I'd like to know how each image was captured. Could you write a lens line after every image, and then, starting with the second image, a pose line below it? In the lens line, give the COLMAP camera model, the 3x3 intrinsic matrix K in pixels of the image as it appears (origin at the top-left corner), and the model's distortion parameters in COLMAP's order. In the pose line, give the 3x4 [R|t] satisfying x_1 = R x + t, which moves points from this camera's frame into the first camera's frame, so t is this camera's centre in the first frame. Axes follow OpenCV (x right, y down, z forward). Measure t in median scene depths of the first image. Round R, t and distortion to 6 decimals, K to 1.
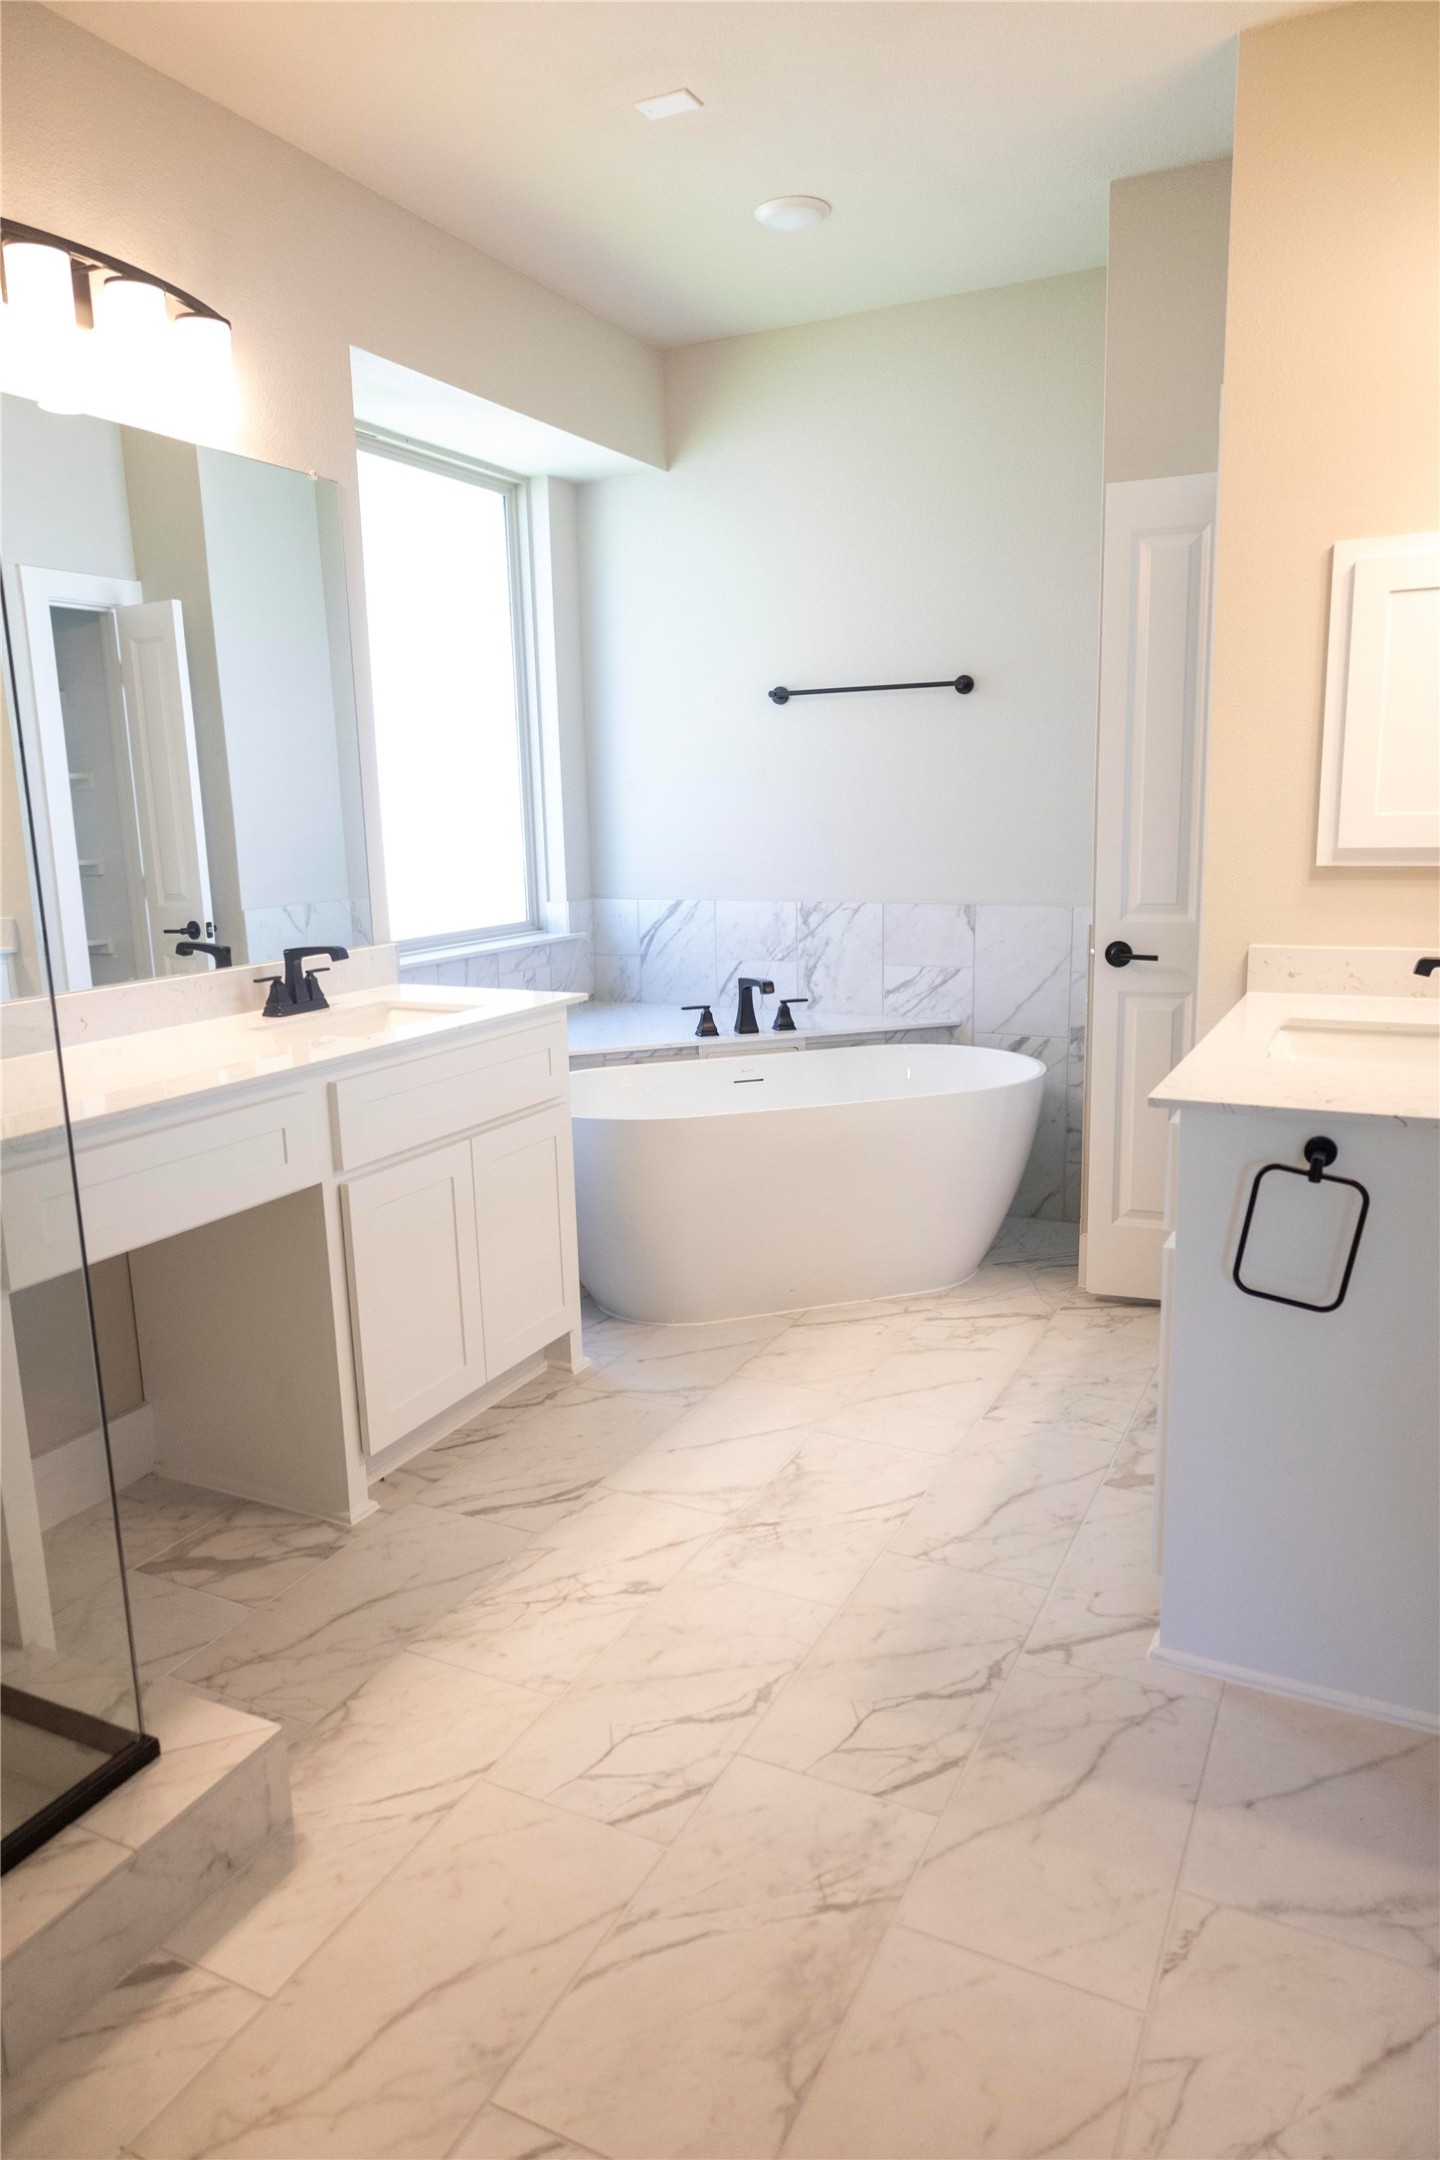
lens RADIAL K [[1398.9, 0, 727.8], [0, 1398.9, 1073.9], [0, 0, 1]] dist [0.000505, 0.004326]
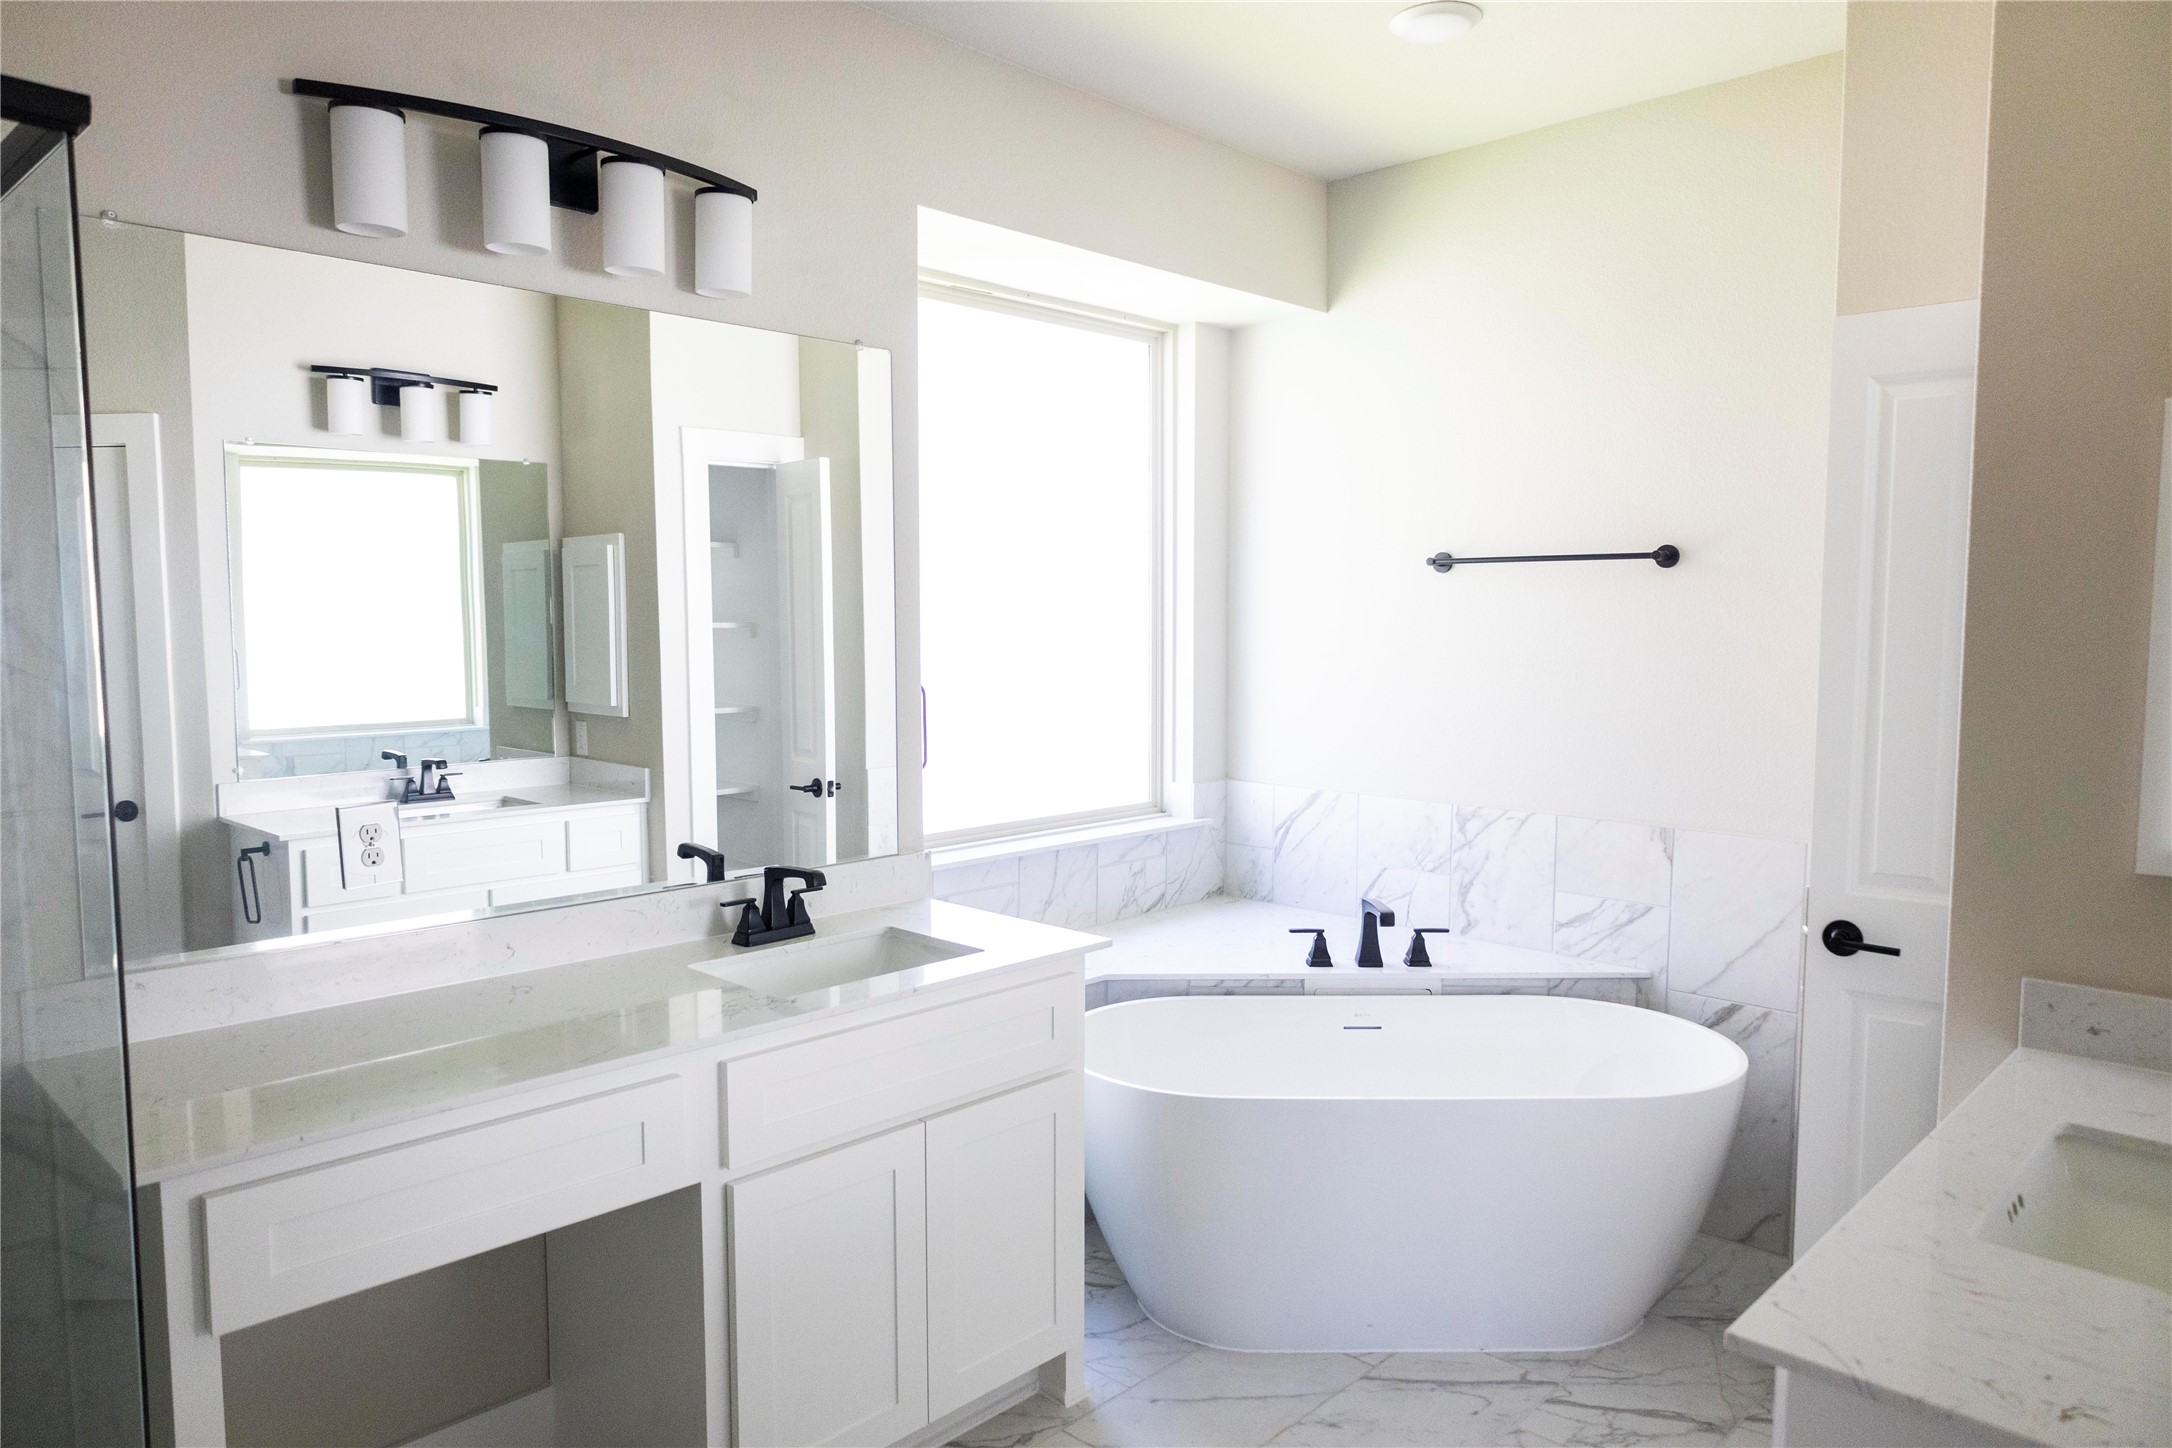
lens RADIAL K [[1406.7, 0, 1096.3], [0, 1406.7, 727.5], [0, 0, 1]] dist [0.000505, 0.004326]
pose [[0.954146, 0.049455, -0.295228, 0.122271], [-0.080814, 0.992194, -0.094977, -0.095356], [0.288227, 0.114480, 0.950694, 0.181791]]
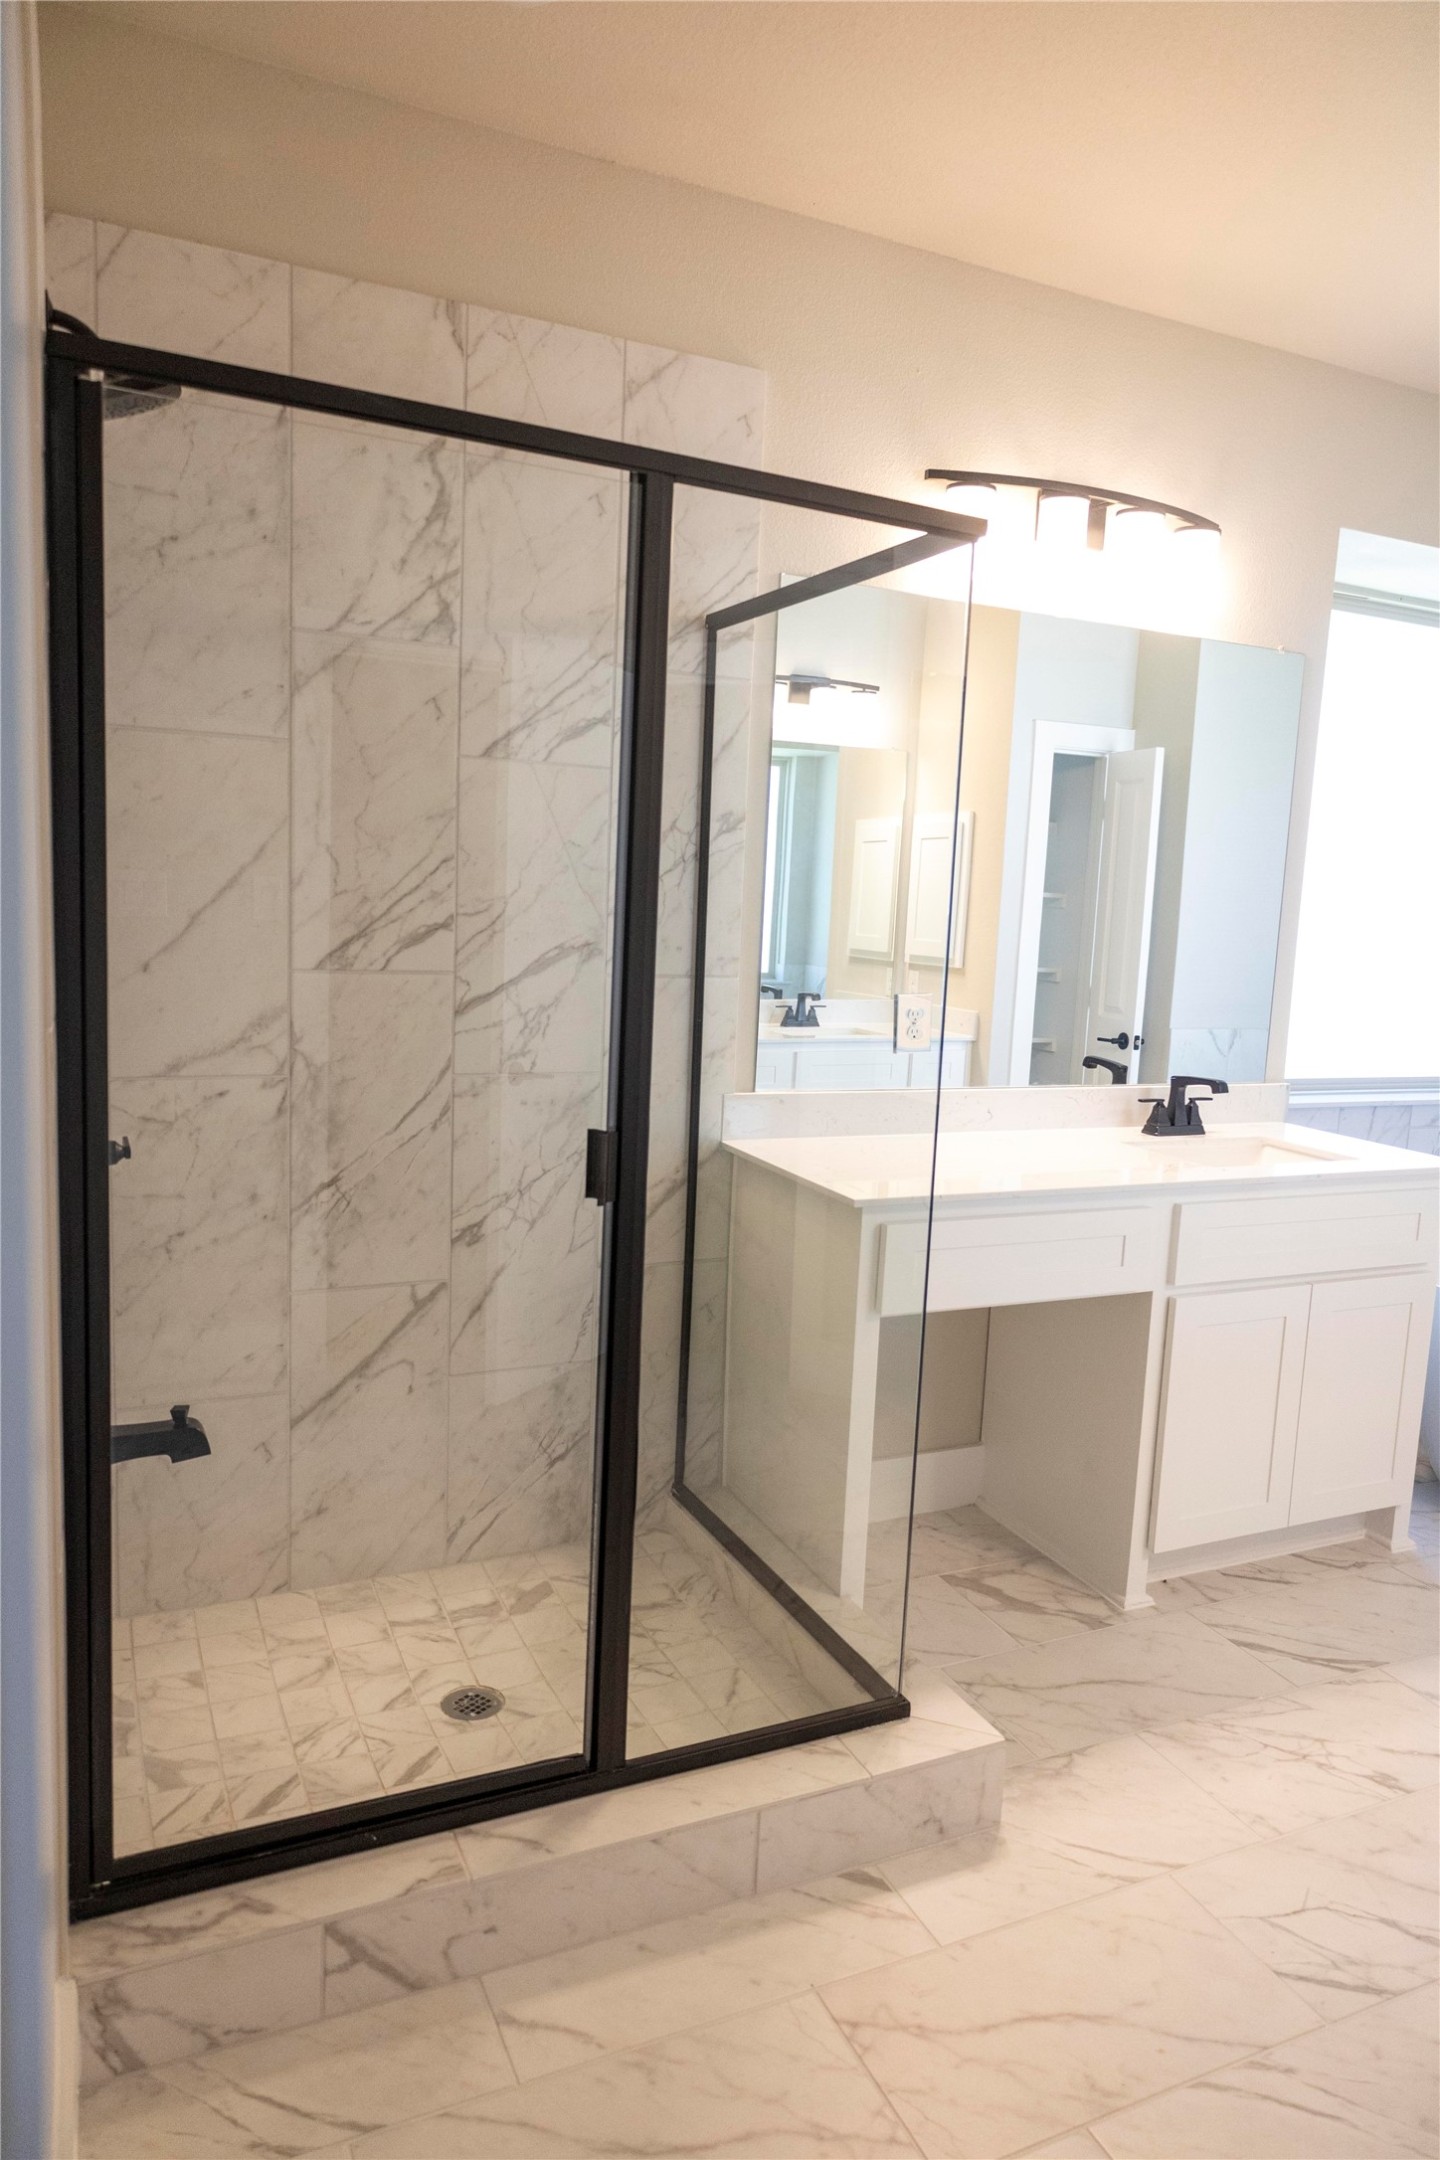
lens RADIAL K [[1398.9, 0, 727.5], [0, 1398.9, 1080.0], [0, 0, 1]] dist [0.000505, 0.004326]
pose [[0.777640, 0.144610, -0.611853, 0.073453], [-0.186617, 0.982420, -0.004990, -0.013325], [0.600375, 0.118062, 0.790956, -0.068314]]
